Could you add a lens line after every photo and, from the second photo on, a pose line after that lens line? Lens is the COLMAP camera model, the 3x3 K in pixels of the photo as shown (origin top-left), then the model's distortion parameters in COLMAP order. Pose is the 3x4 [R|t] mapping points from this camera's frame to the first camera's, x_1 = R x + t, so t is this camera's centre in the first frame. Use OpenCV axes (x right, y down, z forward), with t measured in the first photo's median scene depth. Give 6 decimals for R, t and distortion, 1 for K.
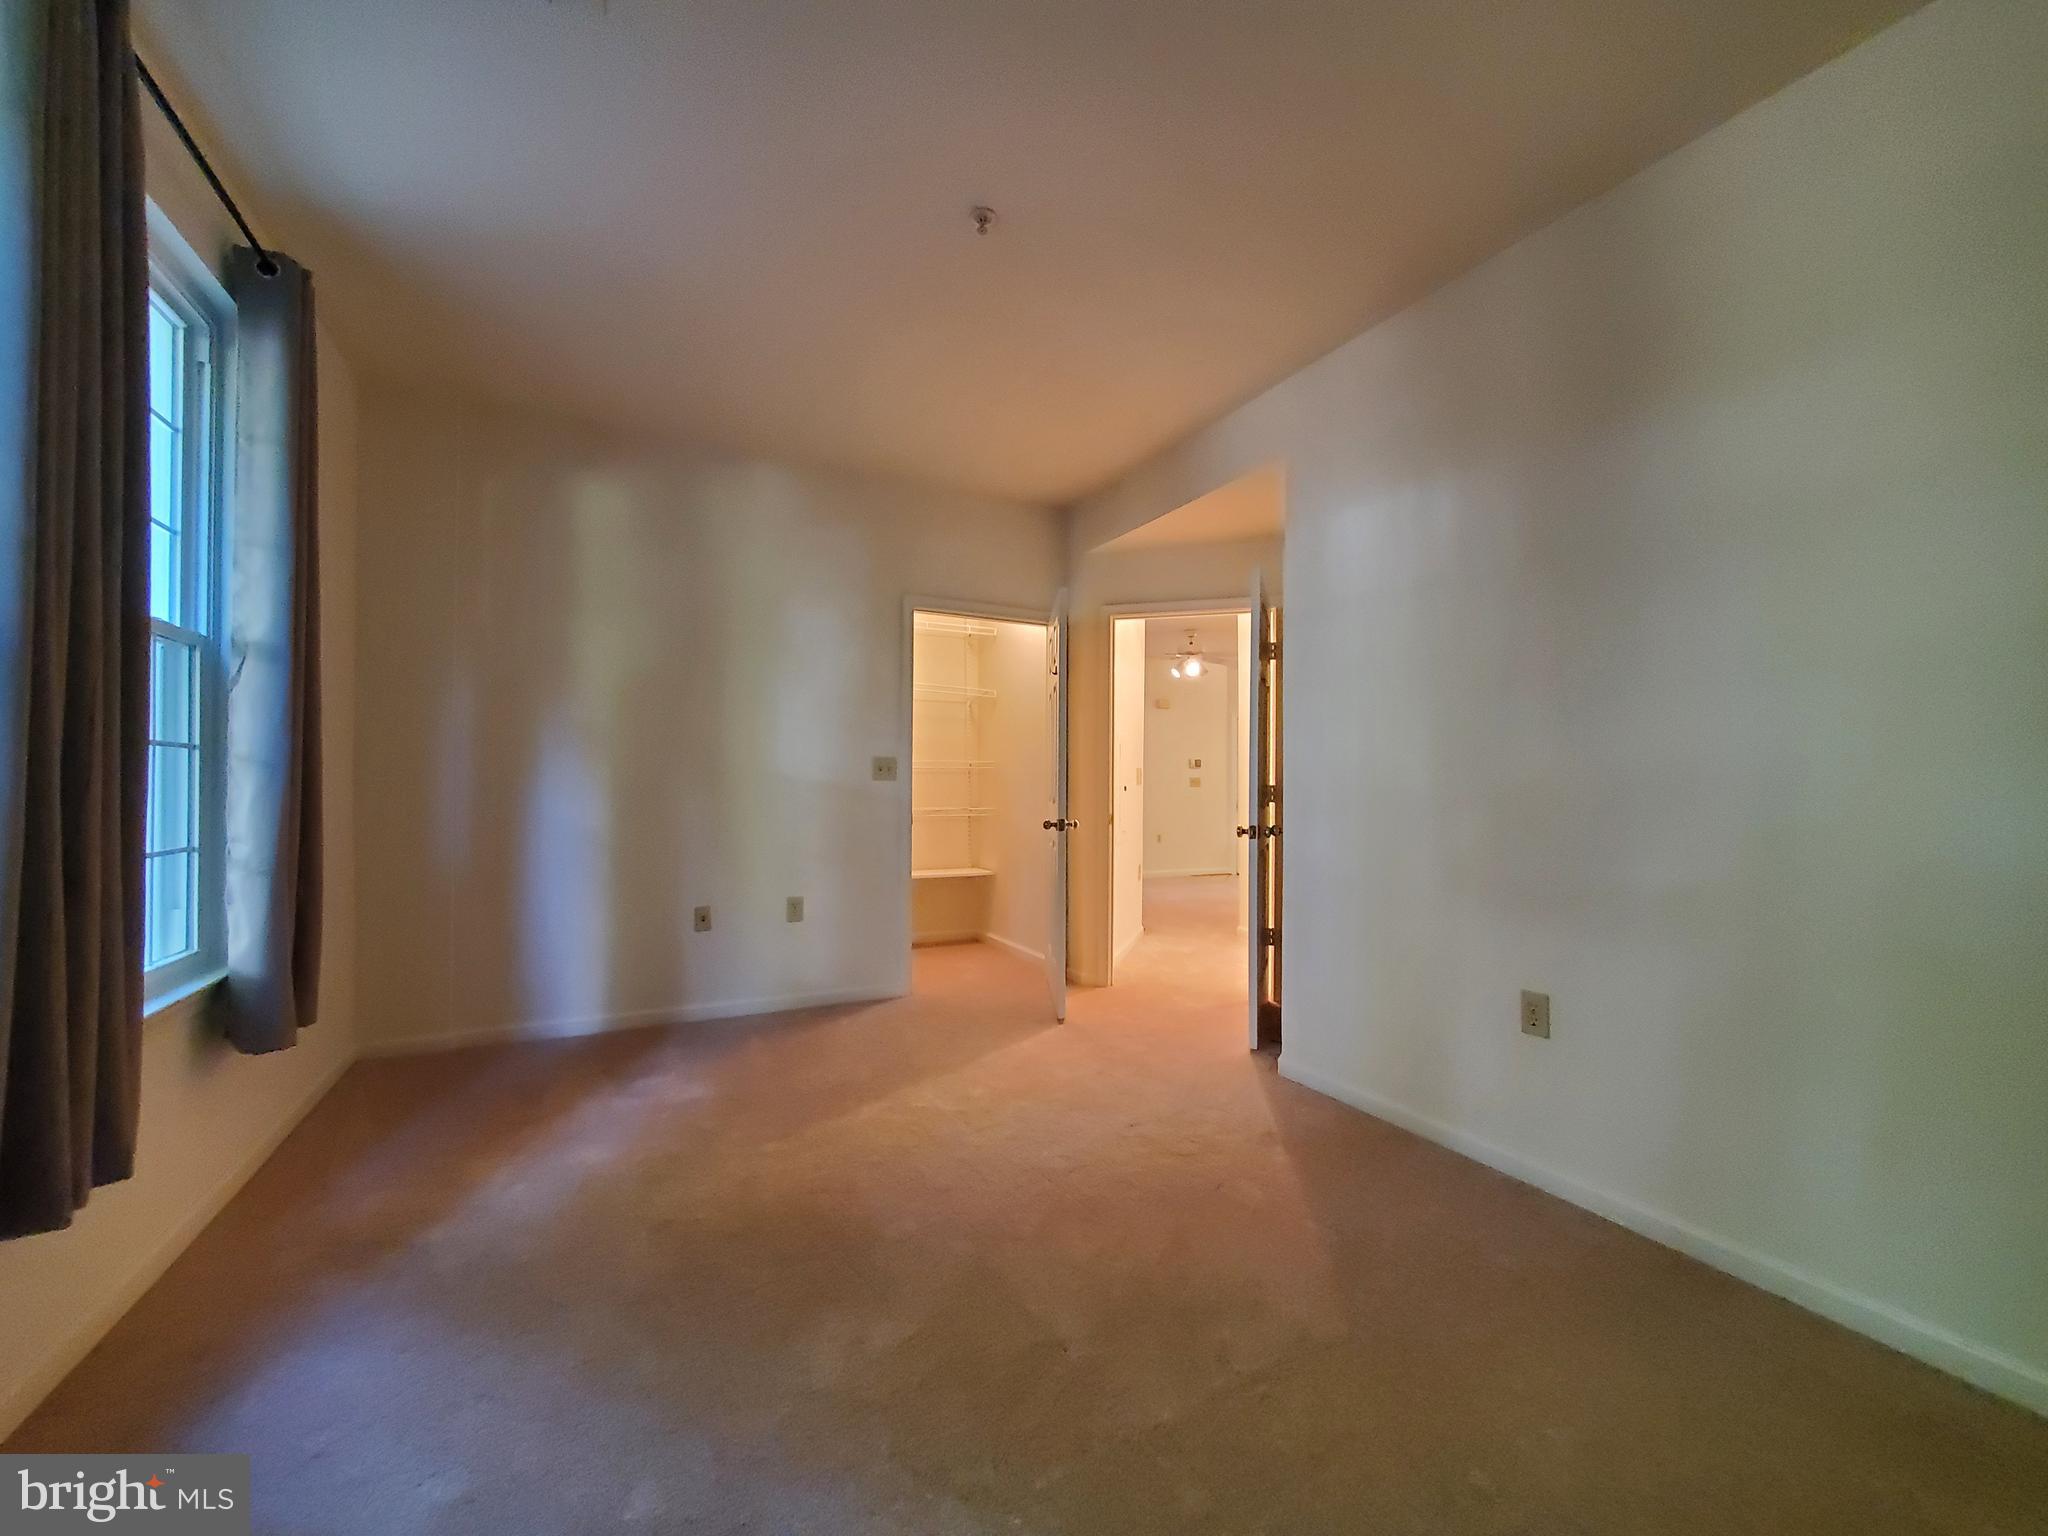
lens RADIAL K [[812.1, 0, 1019.4], [0, 812.1, 773.3], [0, 0, 1]] dist [0.000570, -0.000246]
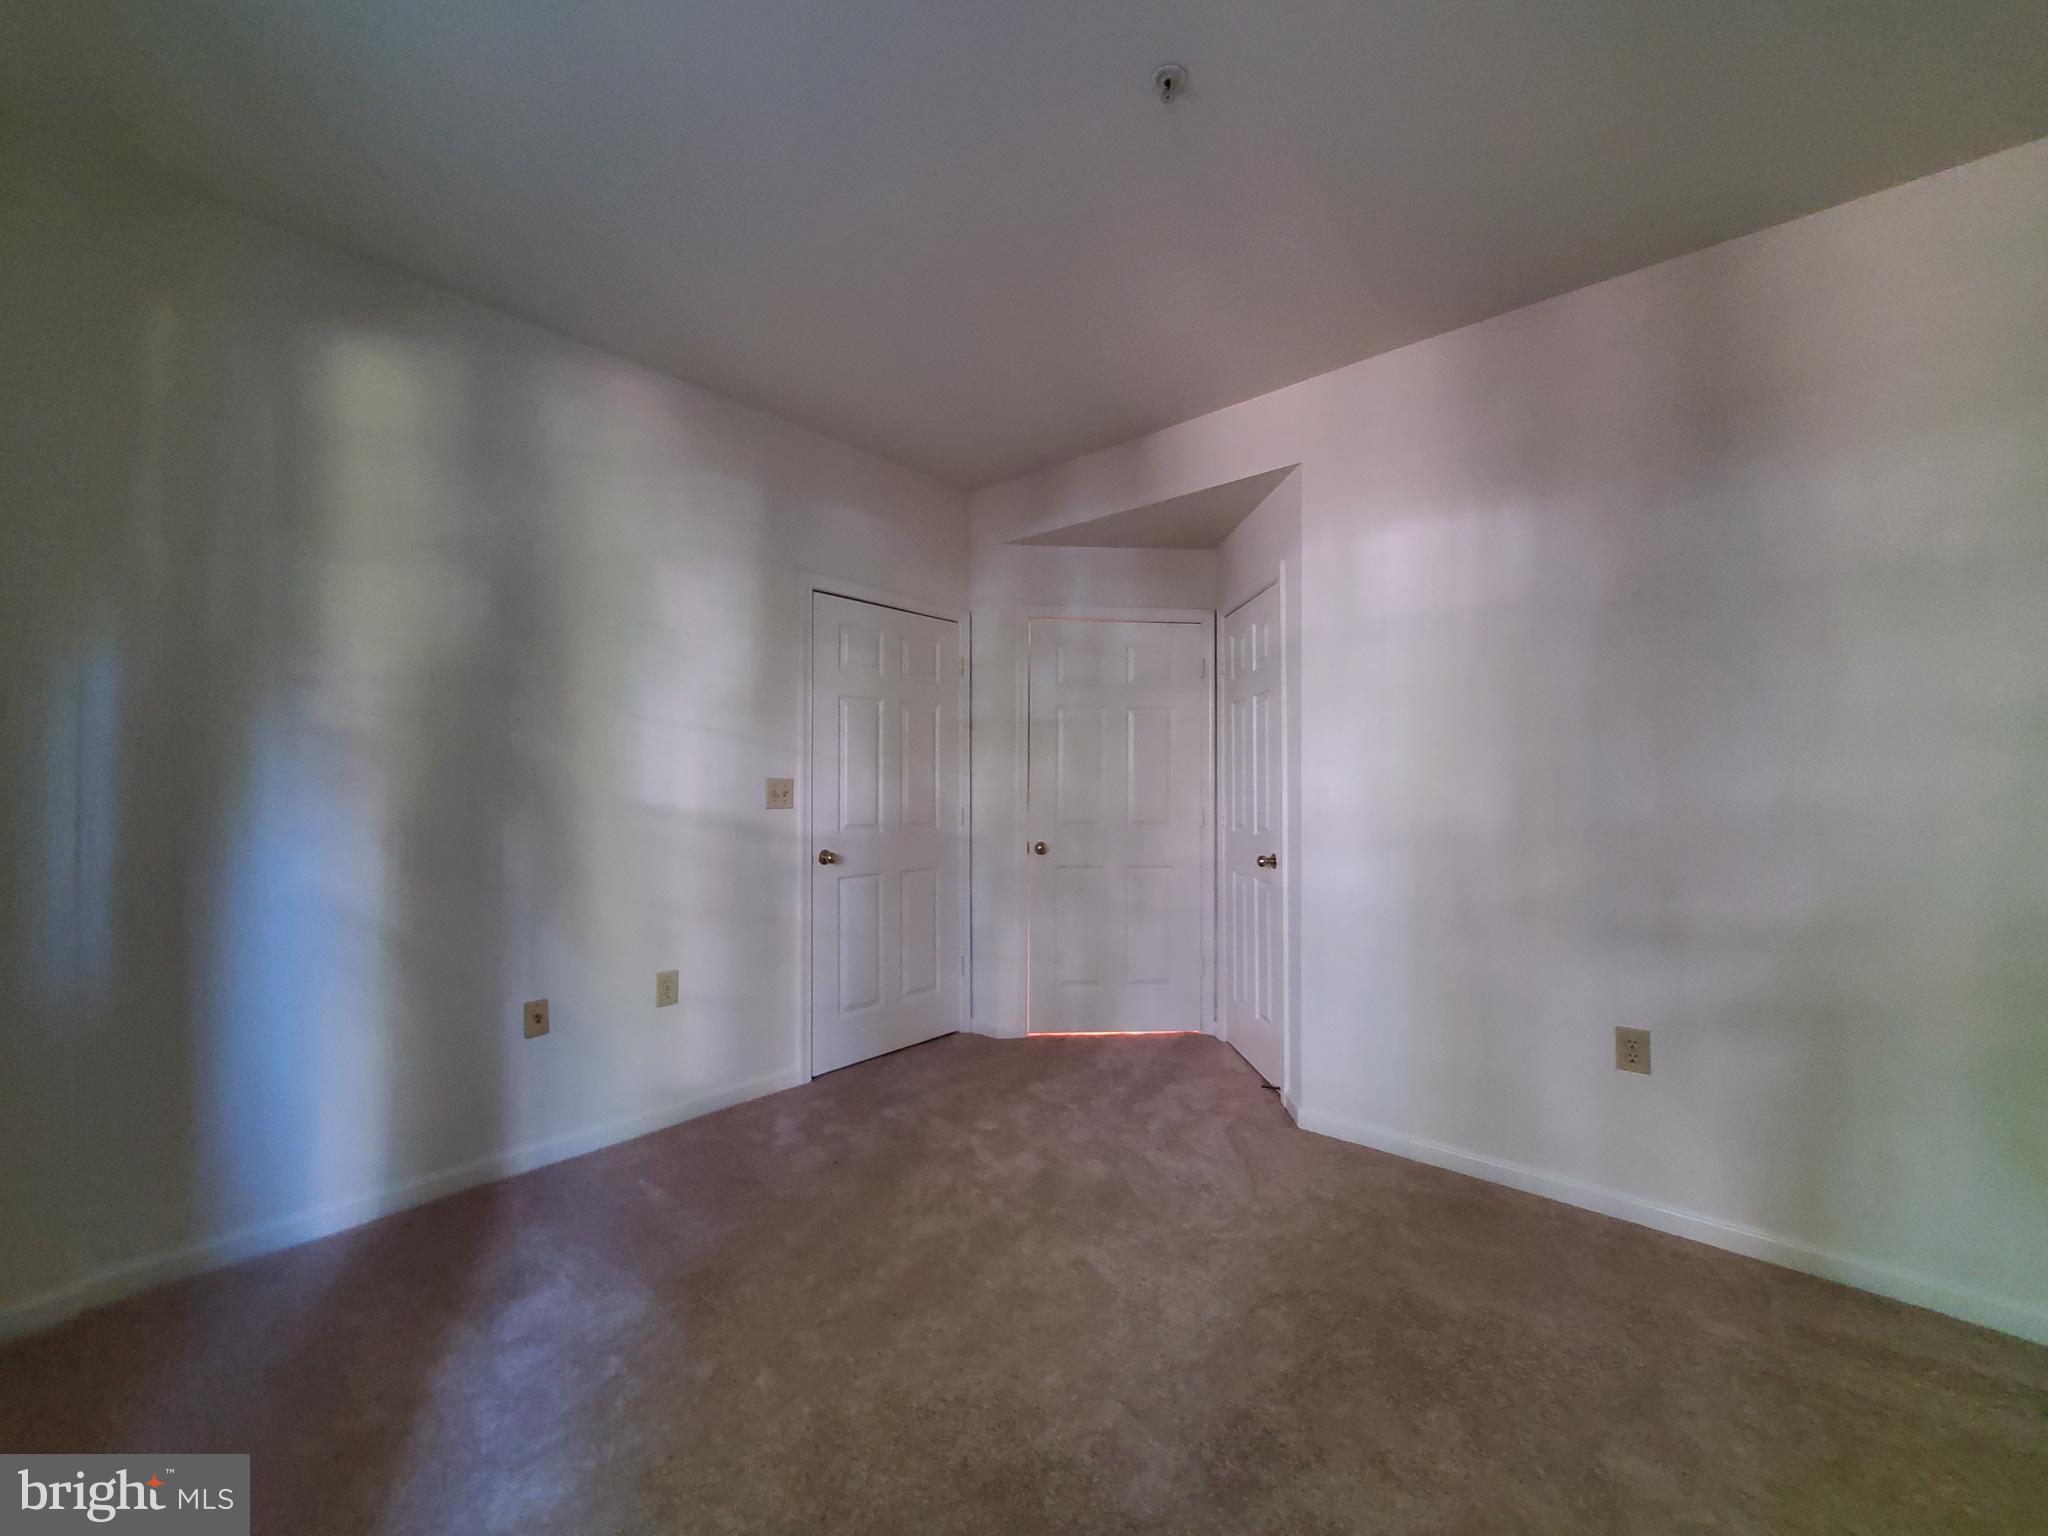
lens RADIAL K [[815.8, 0, 1024.0], [0, 815.8, 768.0], [0, 0, 1]] dist [0.003341, 0.000354]
pose [[0.930496, 0.003629, 0.366285, -0.282231], [0.001269, 0.999913, -0.013130, -0.023908], [-0.366301, 0.012682, 0.930410, 0.222996]]
